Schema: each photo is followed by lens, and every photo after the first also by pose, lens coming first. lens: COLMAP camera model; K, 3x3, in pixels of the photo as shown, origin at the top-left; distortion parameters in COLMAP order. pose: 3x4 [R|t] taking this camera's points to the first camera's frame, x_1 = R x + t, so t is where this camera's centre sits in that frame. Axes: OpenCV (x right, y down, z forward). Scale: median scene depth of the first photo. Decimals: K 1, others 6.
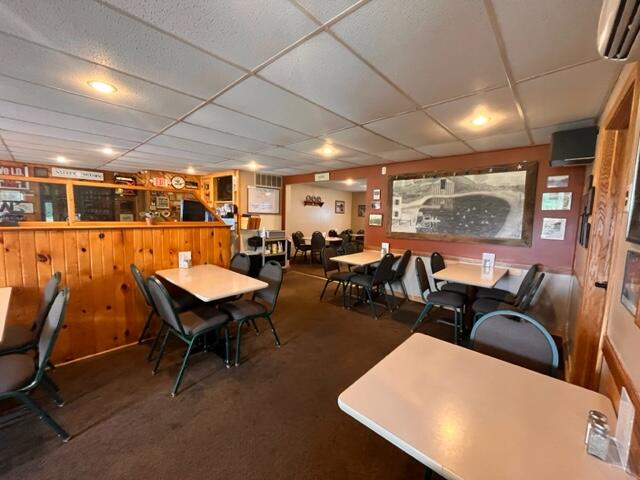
lens RADIAL K [[258.7, 0, 318.5], [0, 258.7, 239.1], [0, 0, 1]] dist [-0.002460, -0.000270]
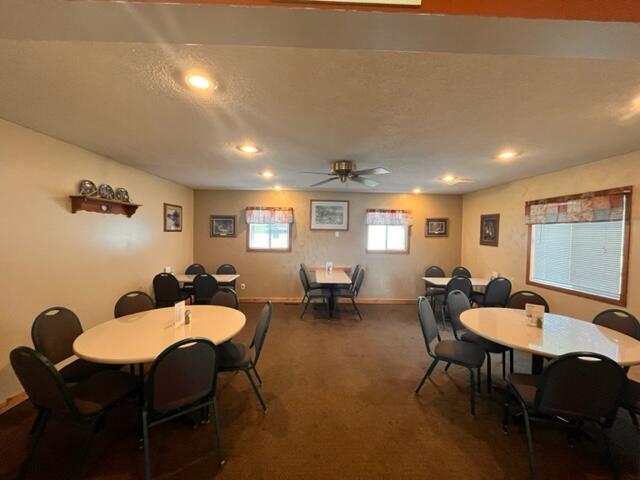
lens RADIAL K [[258.7, 0, 317.8], [0, 258.7, 241.6], [0, 0, 1]] dist [-0.002460, -0.000270]
pose [[0.726457, -0.038302, 0.686144, -0.113114], [0.065665, 0.997746, -0.013826, -0.147178], [-0.684068, 0.055100, 0.727334, 1.223066]]
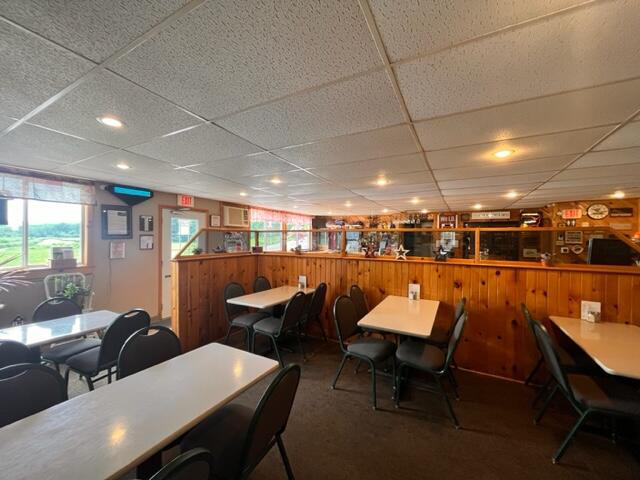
lens RADIAL K [[258.7, 0, 318.0], [0, 258.7, 239.6], [0, 0, 1]] dist [-0.002460, -0.000270]
pose [[0.229330, -0.017359, -0.973194, 0.062270], [-0.095857, 0.994578, -0.040329, -0.021764], [0.968617, 0.102536, 0.226423, -0.035393]]
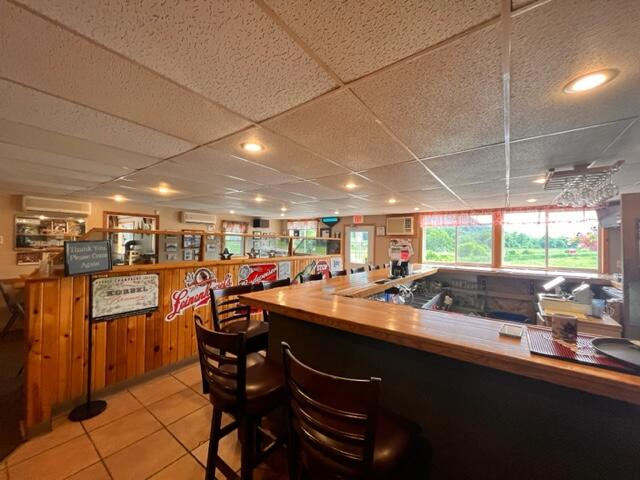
lens RADIAL K [[258.7, 0, 319.7], [0, 258.7, 238.8], [0, 0, 1]] dist [-0.002460, -0.000270]
pose [[-0.994074, -0.041791, -0.100347, -0.812756], [-0.049769, 0.995682, 0.078357, -0.184620], [0.096639, 0.082887, -0.991862, 1.367461]]
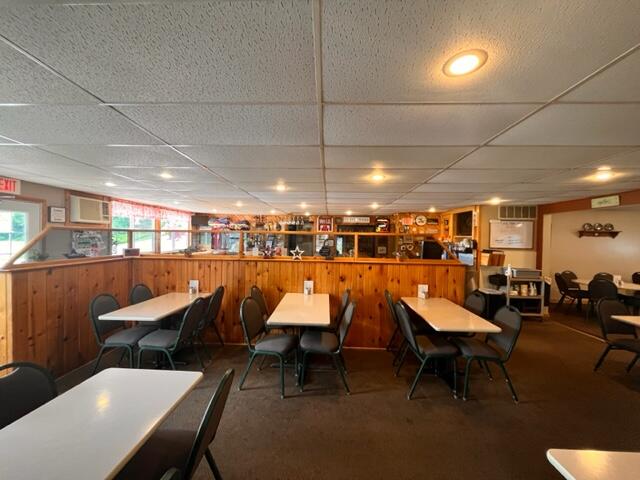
lens RADIAL K [[258.7, 0, 318.4], [0, 258.7, 239.4], [0, 0, 1]] dist [-0.002460, -0.000270]
pose [[0.643958, -0.008708, -0.765011, 0.065558], [-0.072925, 0.994684, -0.072709, -0.026559], [0.761577, 0.102610, 0.639899, -0.116009]]
